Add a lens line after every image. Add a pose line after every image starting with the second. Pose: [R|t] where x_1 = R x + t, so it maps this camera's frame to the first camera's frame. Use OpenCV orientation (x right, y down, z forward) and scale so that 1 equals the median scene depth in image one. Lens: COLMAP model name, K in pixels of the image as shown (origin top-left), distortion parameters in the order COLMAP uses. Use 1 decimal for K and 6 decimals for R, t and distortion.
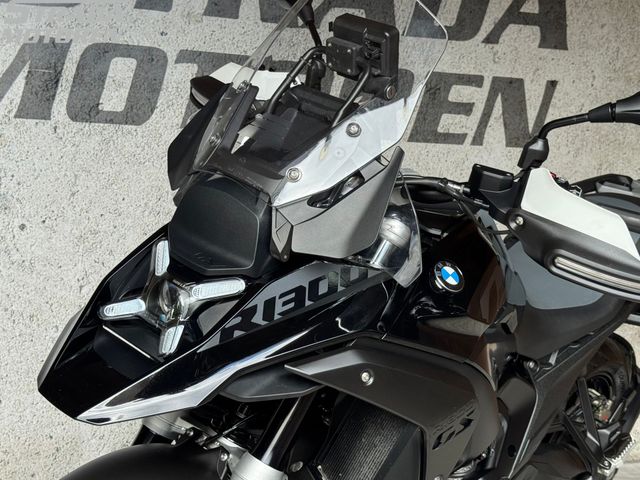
lens RADIAL K [[969.5, 0, 320.0], [0, 969.5, 240.0], [0, 0, 1]] dist [0.143684, -0.083122]
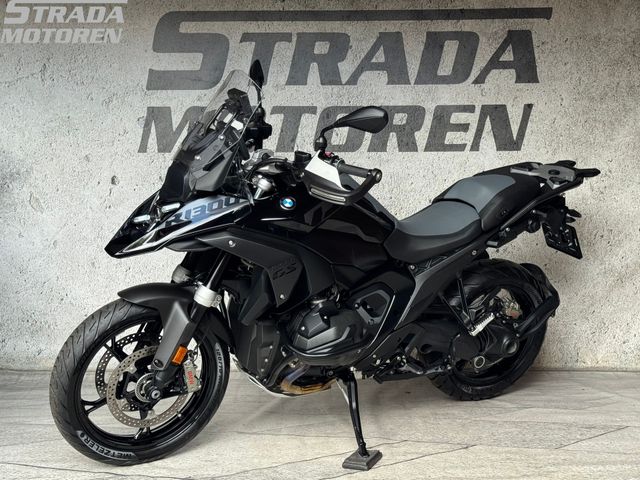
lens RADIAL K [[969.5, 0, 320.0], [0, 969.5, 240.0], [0, 0, 1]] dist [0.143684, -0.083122]
pose [[0.932349, -0.036575, -0.359704, 0.480560], [0.019213, 0.998476, -0.051726, 0.114346], [0.361048, 0.041316, 0.931631, -0.486261]]
